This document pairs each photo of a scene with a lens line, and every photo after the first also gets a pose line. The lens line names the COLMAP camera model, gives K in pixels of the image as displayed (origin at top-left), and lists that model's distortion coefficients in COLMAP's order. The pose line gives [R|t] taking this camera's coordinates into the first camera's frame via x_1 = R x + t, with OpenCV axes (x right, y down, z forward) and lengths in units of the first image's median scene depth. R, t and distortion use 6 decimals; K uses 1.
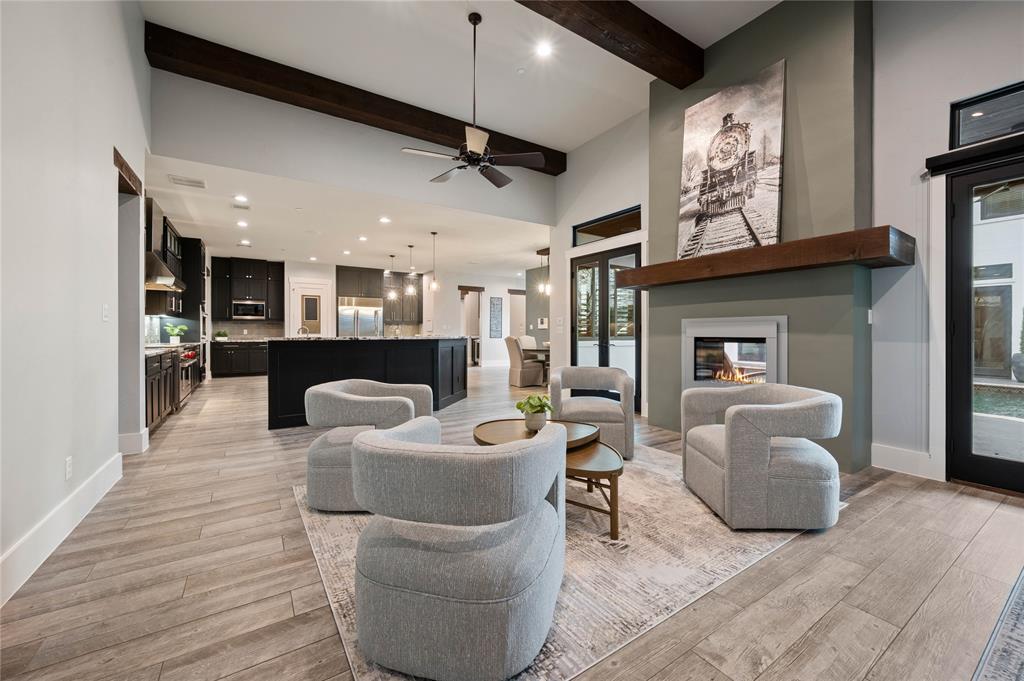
lens RADIAL K [[406.5, 0, 513.8], [0, 406.5, 335.1], [0, 0, 1]] dist [-0.001917, 0.000496]
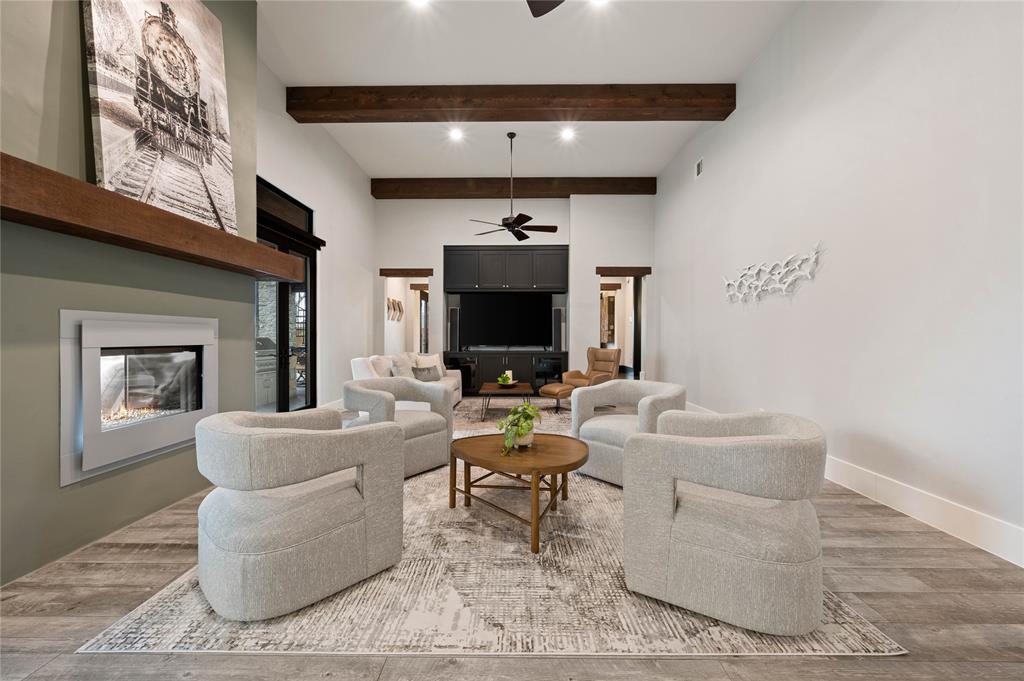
lens RADIAL K [[406.5, 0, 511.9], [0, 406.5, 340.1], [0, 0, 1]] dist [-0.001917, 0.000496]
pose [[-0.831993, -0.007388, 0.554736, -0.304199], [-0.000935, 0.999929, 0.011915, -0.011290], [-0.554785, 0.009394, -0.831941, 1.240804]]
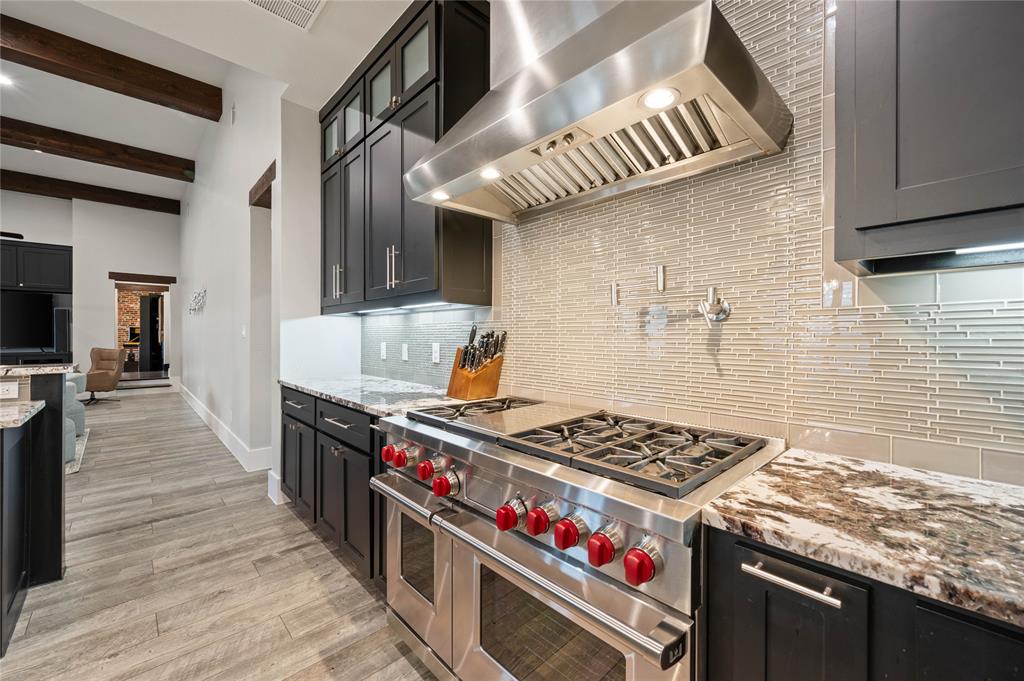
lens RADIAL K [[406.5, 0, 516.6], [0, 406.5, 334.2], [0, 0, 1]] dist [-0.001917, 0.000496]
pose [[-0.980970, -0.004787, -0.194099, -1.170508], [-0.005584, 0.999978, 0.003558, -0.040806], [0.194078, 0.004574, -0.980976, 1.803899]]
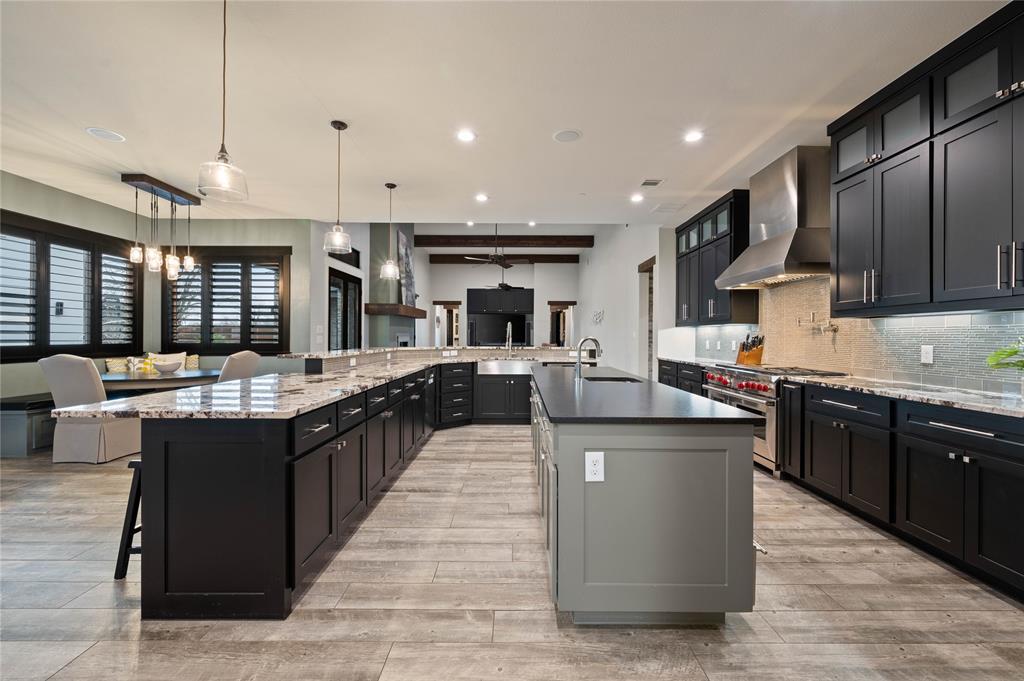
lens RADIAL K [[406.5, 0, 514.4], [0, 406.5, 337.9], [0, 0, 1]] dist [-0.001917, 0.000496]
pose [[-0.842511, -0.009283, 0.538599, -1.279893], [-0.002939, 0.999916, 0.012636, -0.048558], [-0.538671, 0.009063, -0.842468, 2.655214]]
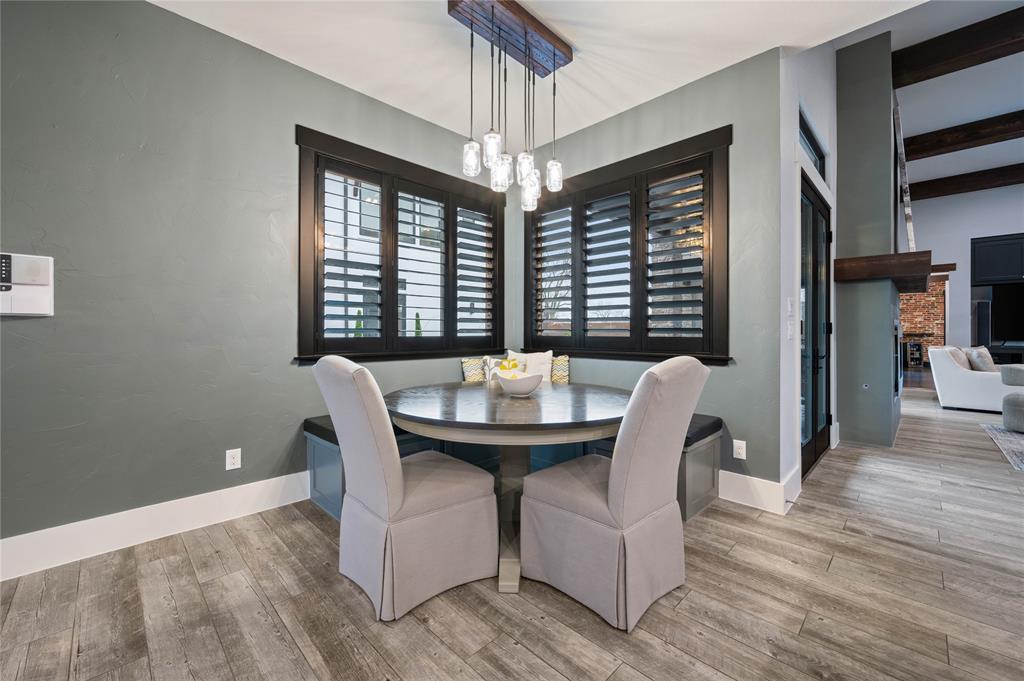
lens RADIAL K [[406.5, 0, 514.3], [0, 406.5, 334.1], [0, 0, 1]] dist [-0.001917, 0.000496]
pose [[-0.208303, -0.010124, 0.978012, -0.374503], [0.004951, 0.999923, 0.011405, -0.024254], [-0.978052, 0.007218, -0.208237, 2.335051]]
